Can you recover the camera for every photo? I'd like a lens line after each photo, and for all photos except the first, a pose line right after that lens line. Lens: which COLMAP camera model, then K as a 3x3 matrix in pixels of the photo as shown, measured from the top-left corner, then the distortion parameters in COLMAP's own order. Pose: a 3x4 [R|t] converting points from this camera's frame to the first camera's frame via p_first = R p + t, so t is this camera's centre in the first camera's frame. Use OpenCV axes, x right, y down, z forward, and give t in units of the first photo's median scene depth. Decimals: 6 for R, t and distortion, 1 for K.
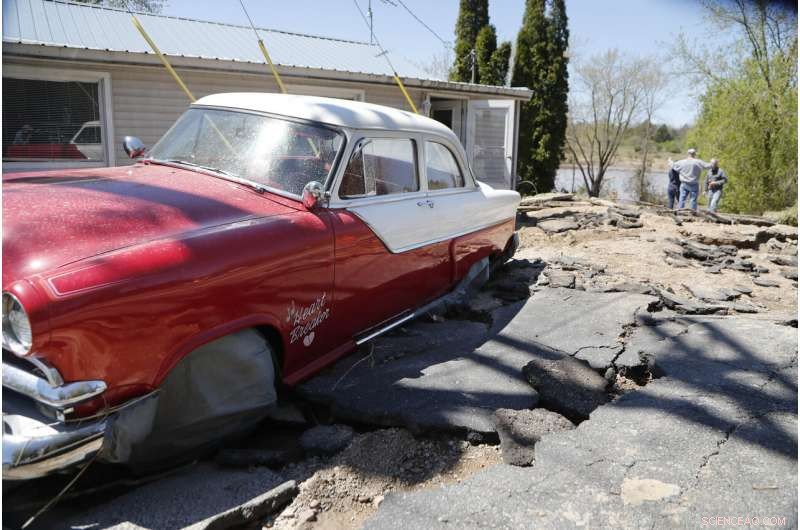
lens RADIAL K [[553.9, 0, 406.2], [0, 553.9, 262.0], [0, 0, 1]] dist [-0.119756, 0.077746]
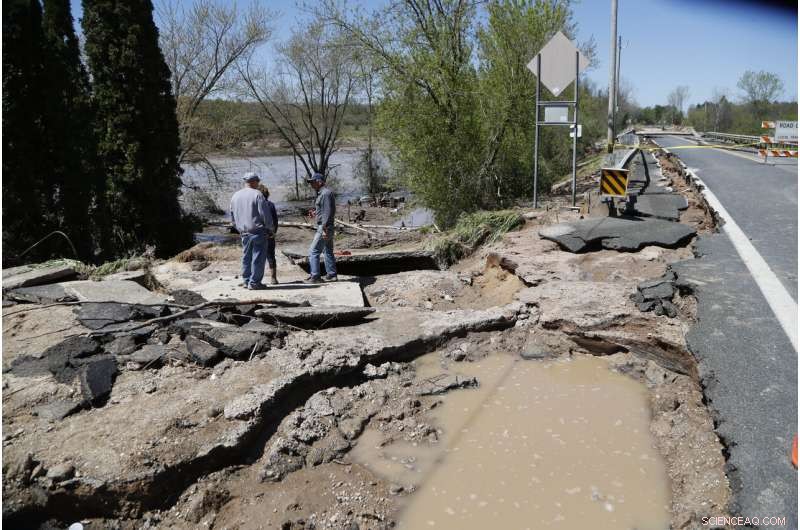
lens RADIAL K [[553.9, 0, 406.2], [0, 553.9, 262.0], [0, 0, 1]] dist [-0.119756, 0.077746]
pose [[0.909668, -0.138068, 0.391716, 0.096147], [0.126255, 0.990422, 0.055897, -0.028219], [-0.395682, -0.001392, 0.918387, 0.089065]]
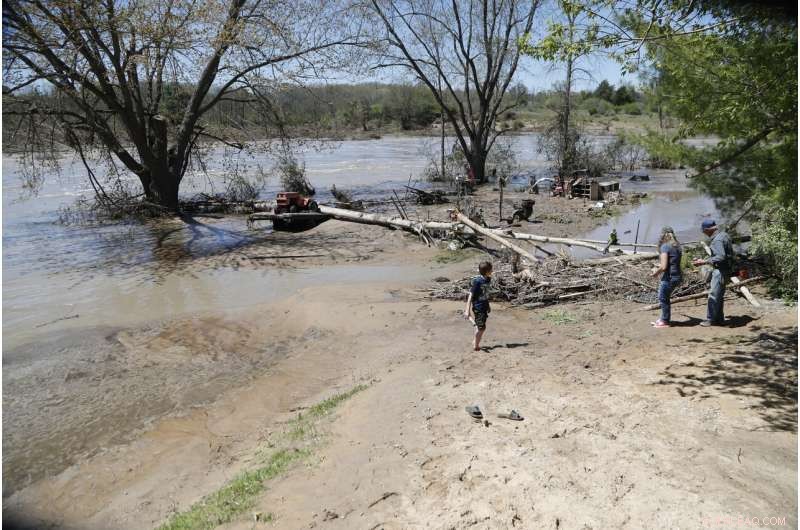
lens RADIAL K [[553.9, 0, 406.2], [0, 553.9, 262.0], [0, 0, 1]] dist [-0.119756, 0.077746]
pose [[0.997396, -0.054789, 0.046896, 0.238403], [0.053118, 0.997933, 0.036170, -0.039214], [-0.048781, -0.033585, 0.998245, 0.424393]]
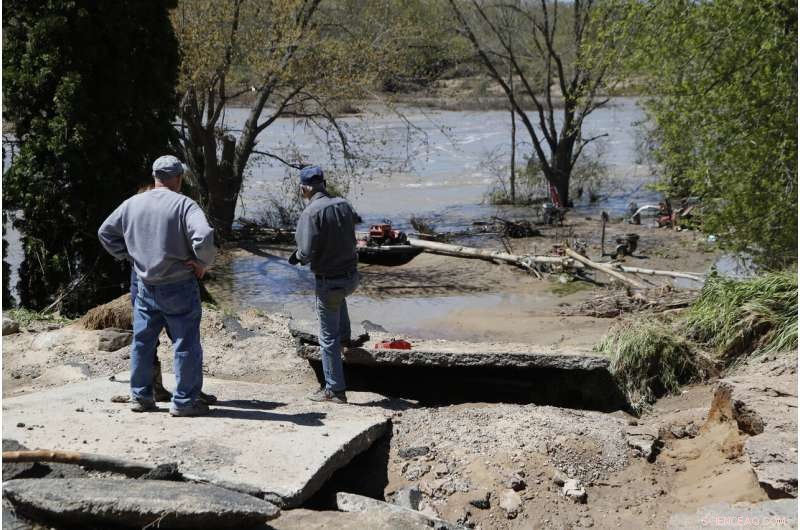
lens RADIAL K [[1127.0, 0, 407.5], [0, 1127.0, 260.7], [0, 0, 1]] dist [0.176798, 0.042309]
pose [[0.994540, -0.042947, 0.095105, 0.132518], [0.046142, 0.998433, -0.031661, -0.030176], [-0.093597, 0.035876, 0.994964, 0.098696]]
